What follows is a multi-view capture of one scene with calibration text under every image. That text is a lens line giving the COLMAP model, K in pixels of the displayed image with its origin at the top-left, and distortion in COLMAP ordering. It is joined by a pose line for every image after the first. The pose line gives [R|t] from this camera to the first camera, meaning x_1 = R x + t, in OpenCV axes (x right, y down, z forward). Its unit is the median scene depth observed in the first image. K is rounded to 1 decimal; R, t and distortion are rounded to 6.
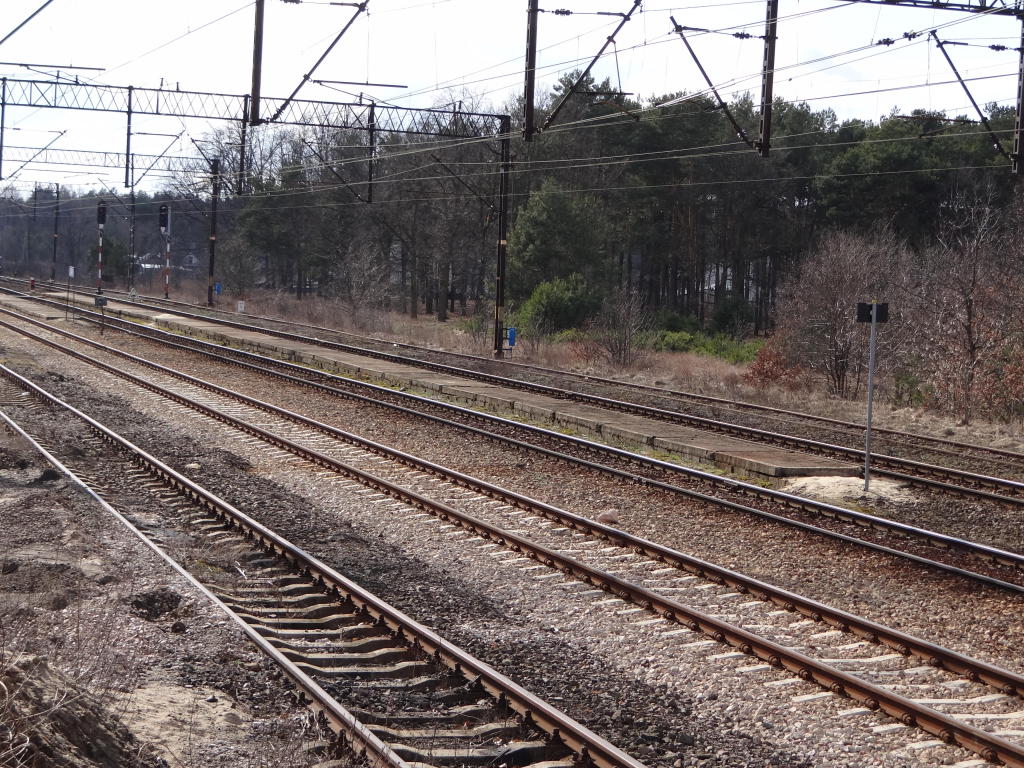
lens RADIAL K [[2381.8, 0, 512.0], [0, 2381.8, 384.0], [0, 0, 1]] dist [-0.004332, 0.000000]
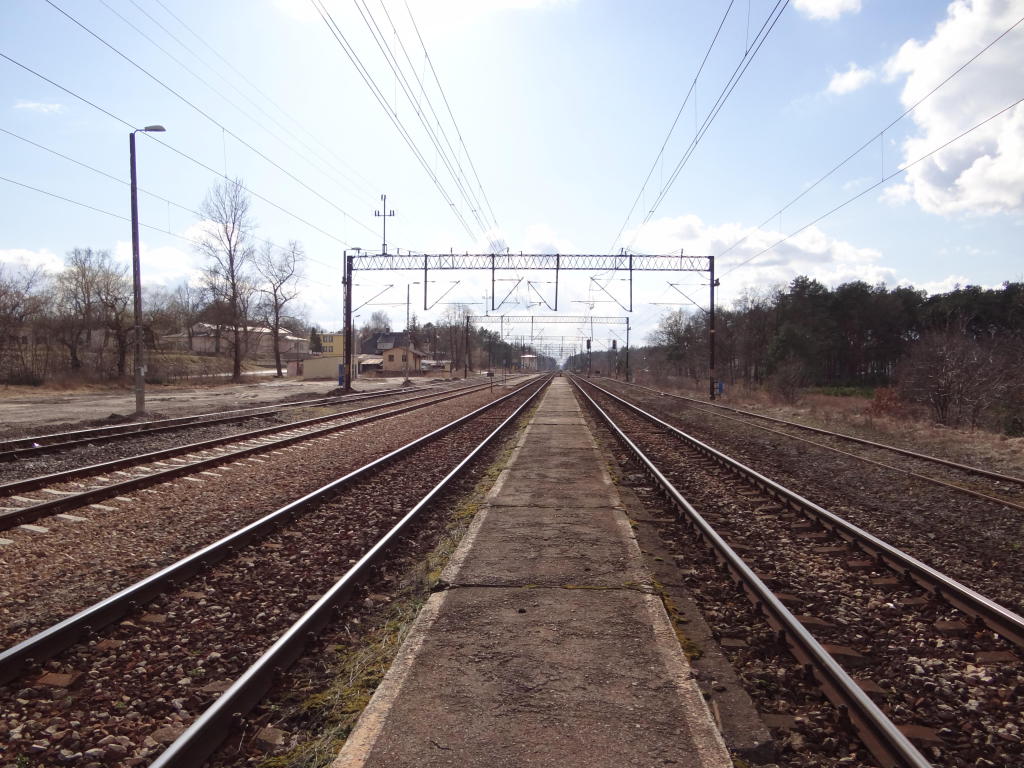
lens RADIAL K [[783.1, 0, 511.9], [0, 783.1, 381.9], [0, 0, 1]] dist [0.002231, 0.001255]
pose [[0.937619, -0.028174, -0.346521, 0.030857], [0.014369, 0.999000, -0.042344, -0.001152], [0.347368, 0.034724, 0.937086, 0.241418]]
